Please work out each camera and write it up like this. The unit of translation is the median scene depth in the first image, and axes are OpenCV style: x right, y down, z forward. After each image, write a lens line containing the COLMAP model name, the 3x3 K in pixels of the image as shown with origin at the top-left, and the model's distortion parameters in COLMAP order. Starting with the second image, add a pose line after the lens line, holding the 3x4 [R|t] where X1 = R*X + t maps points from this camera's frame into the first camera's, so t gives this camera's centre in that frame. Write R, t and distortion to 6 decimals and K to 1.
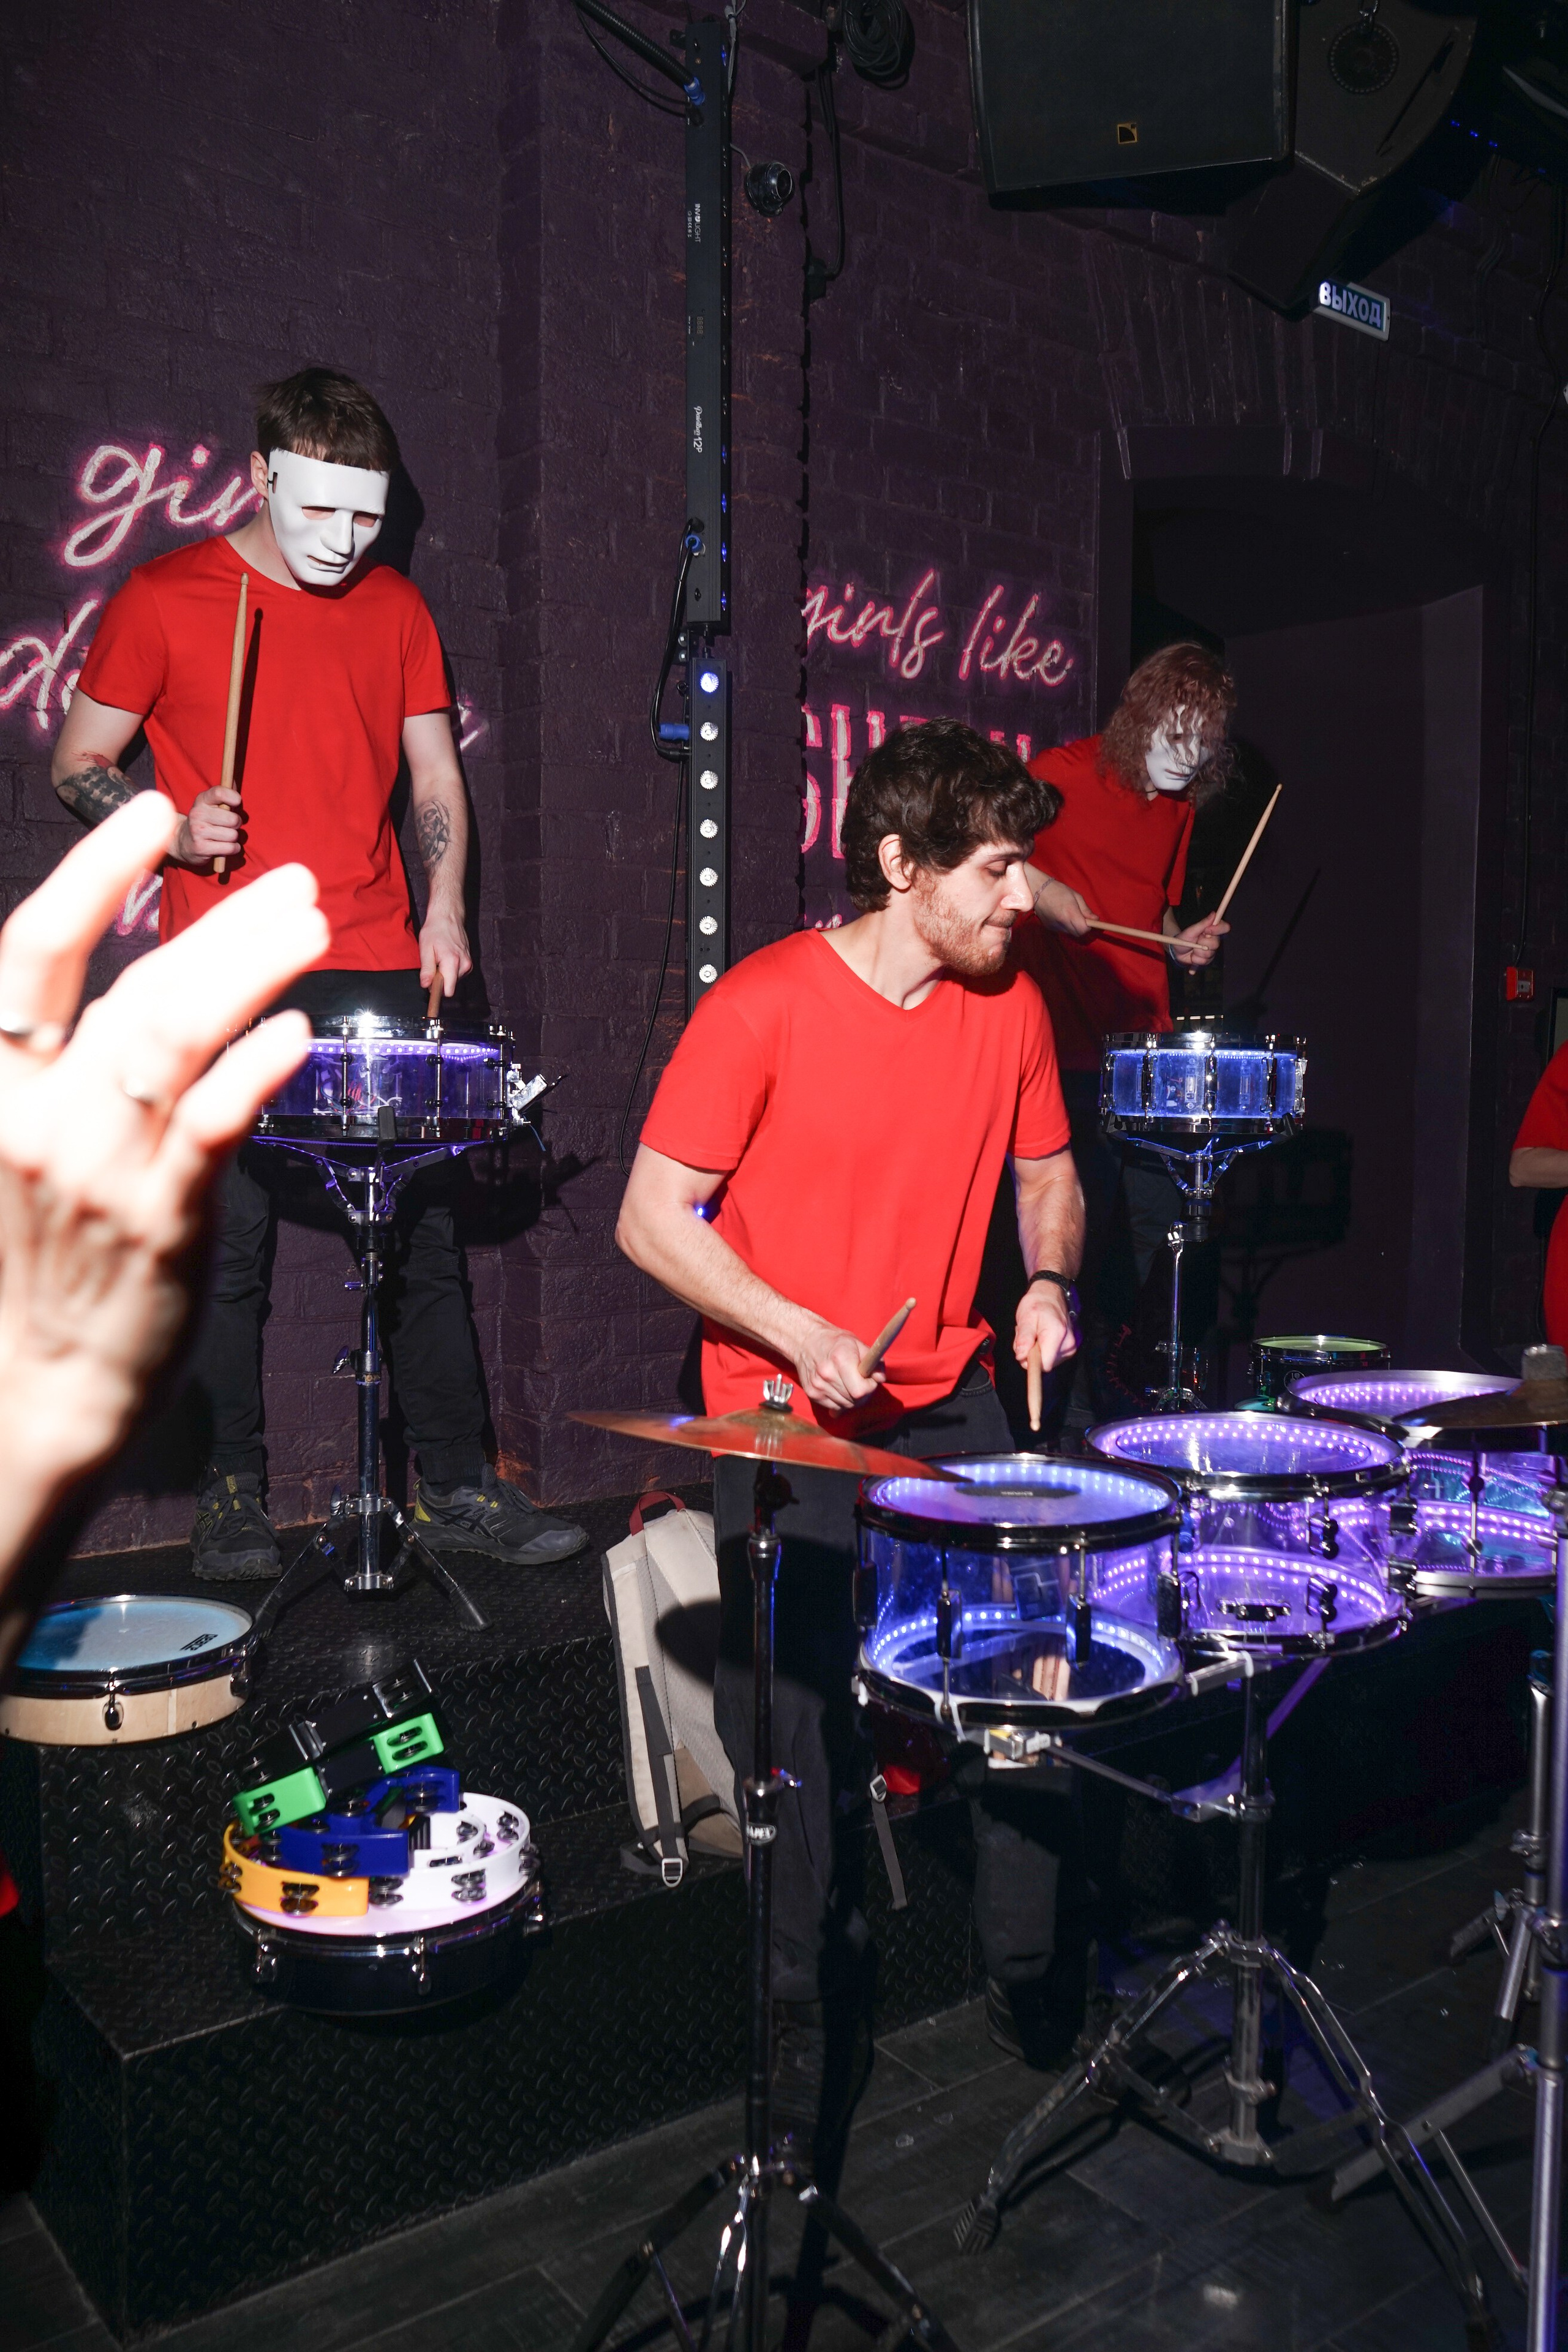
lens RADIAL K [[1882.9, 0, 784.0], [0, 1882.9, 1176.0], [0, 0, 1]] dist [-0.005502, -0.000088]
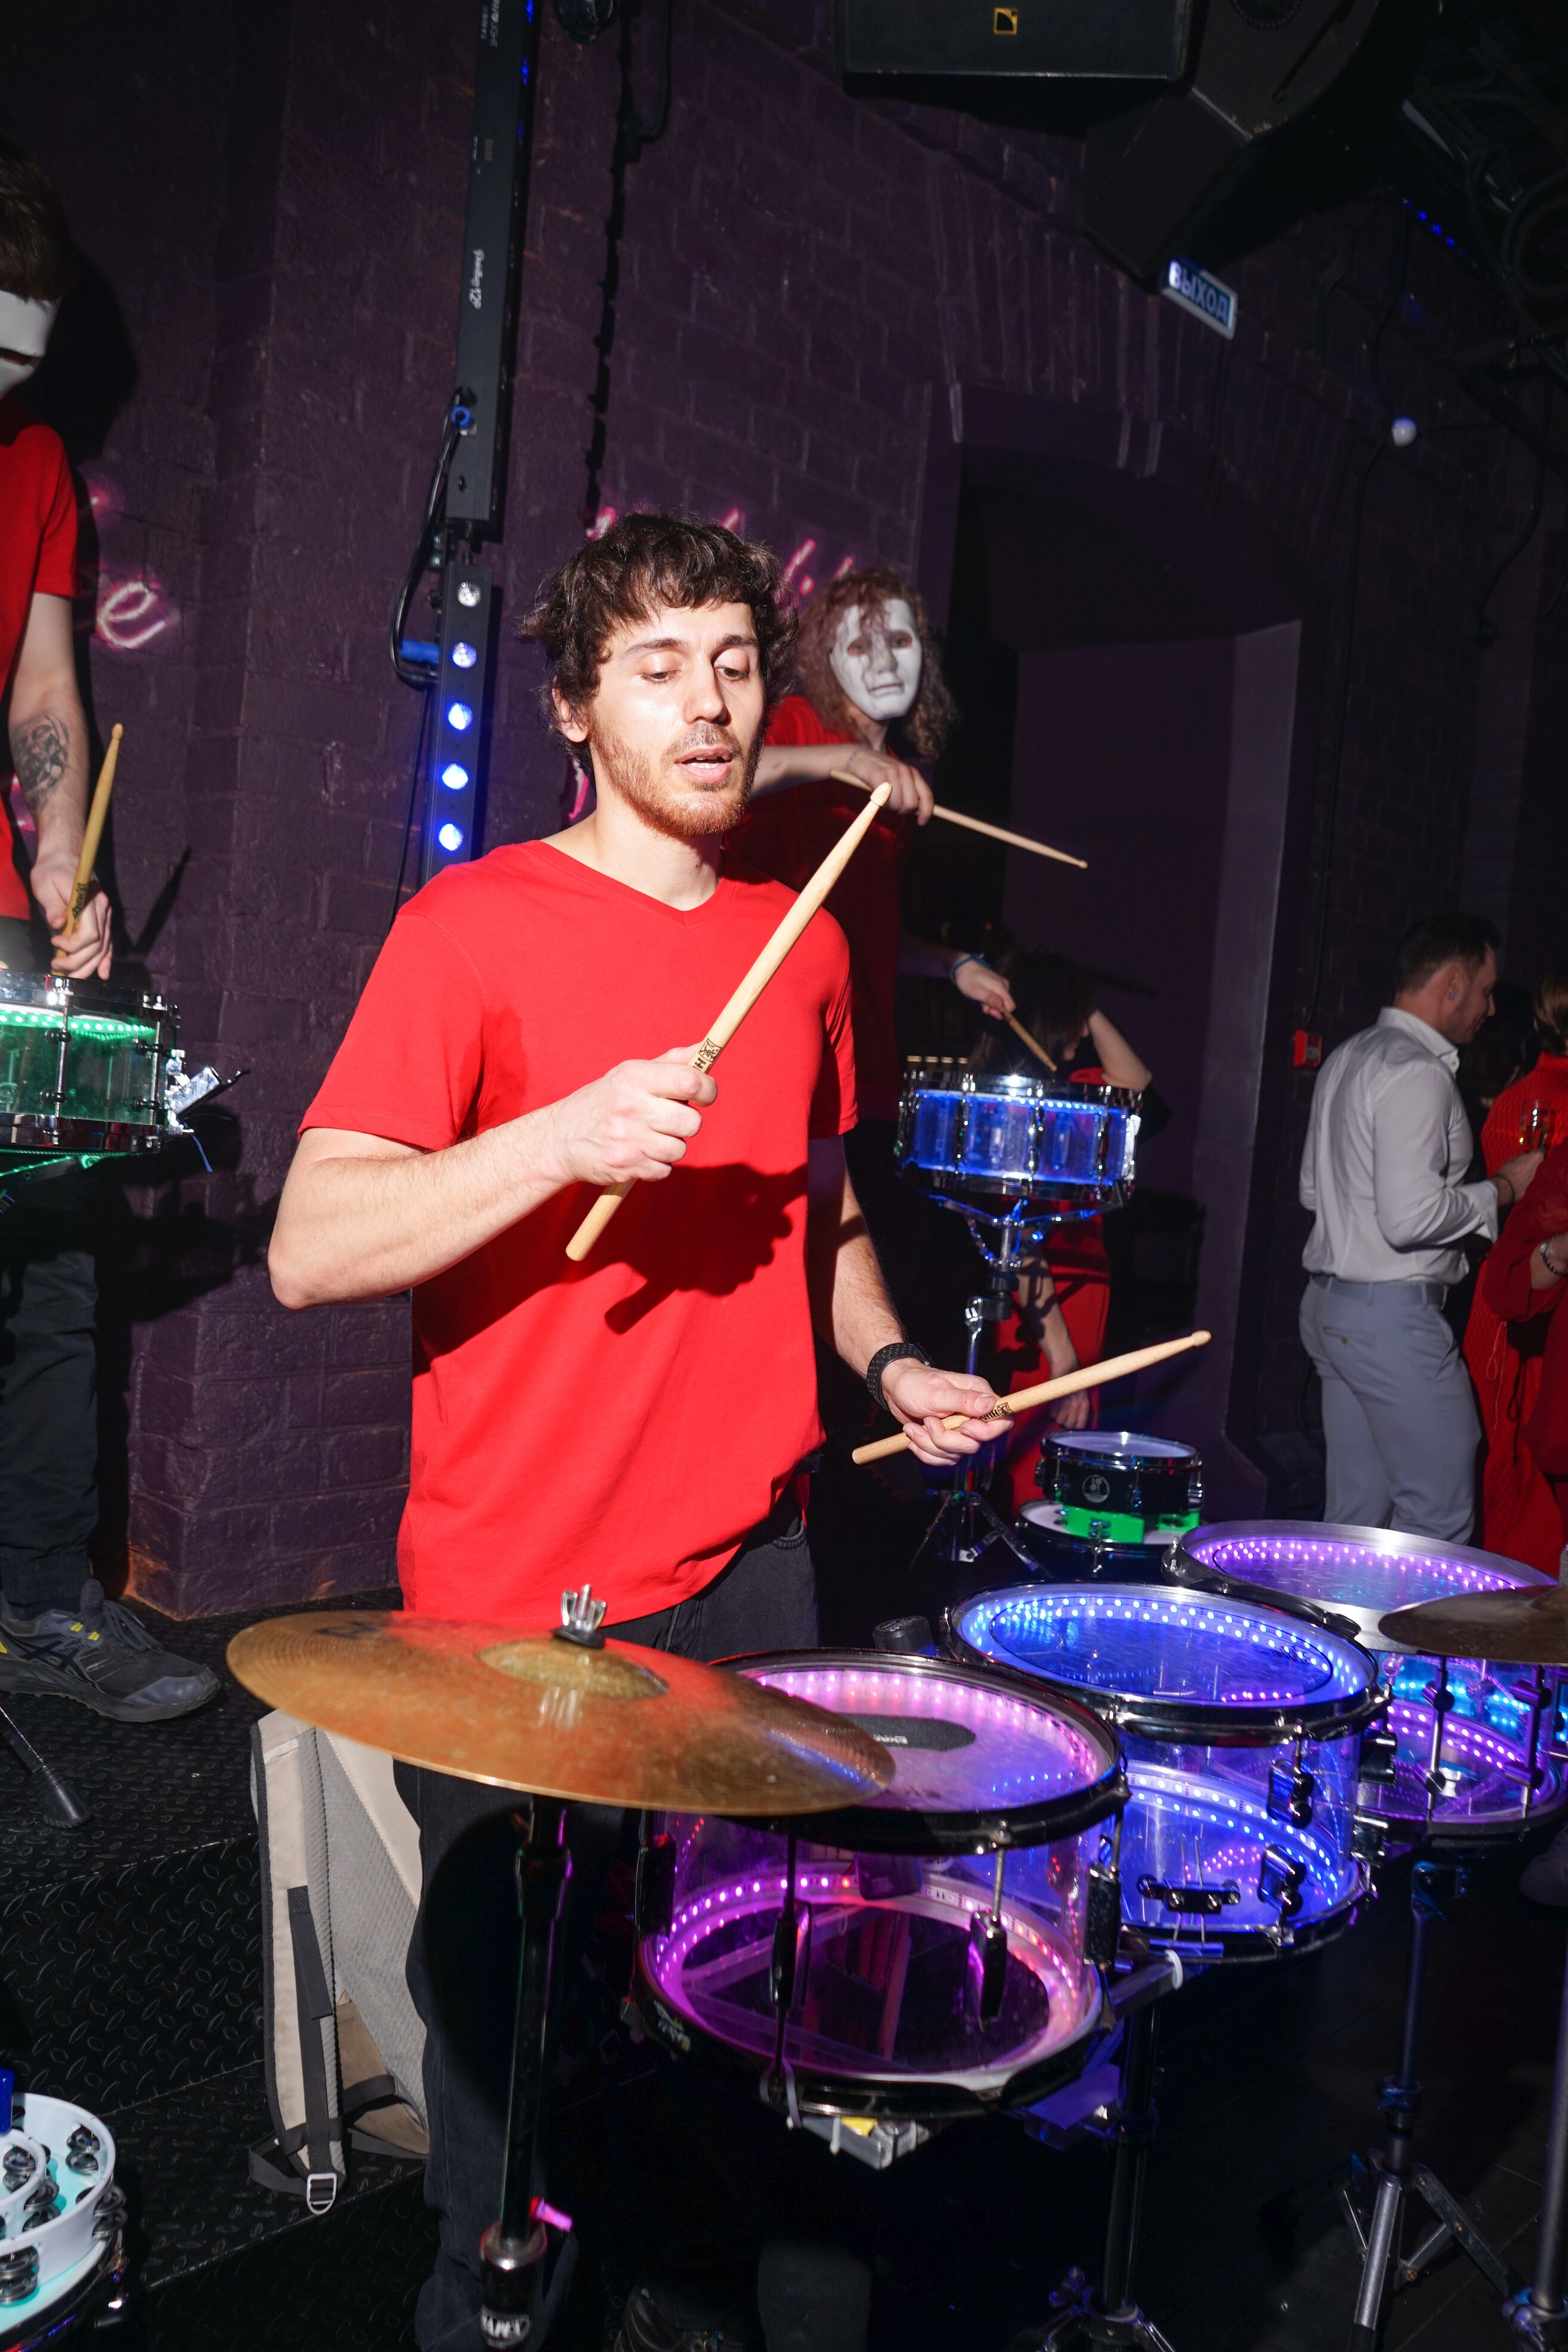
lens RADIAL K [[1882.9, 0, 784.0], [0, 1882.9, 1176.0], [0, 0, 1]] dist [-0.005502, -0.000088]
pose [[0.984502, 0.068022, 0.161641, -0.025632], [-0.066205, 0.997668, -0.016611, -0.014080], [-0.162394, 0.005652, 0.986710, 0.240248]]
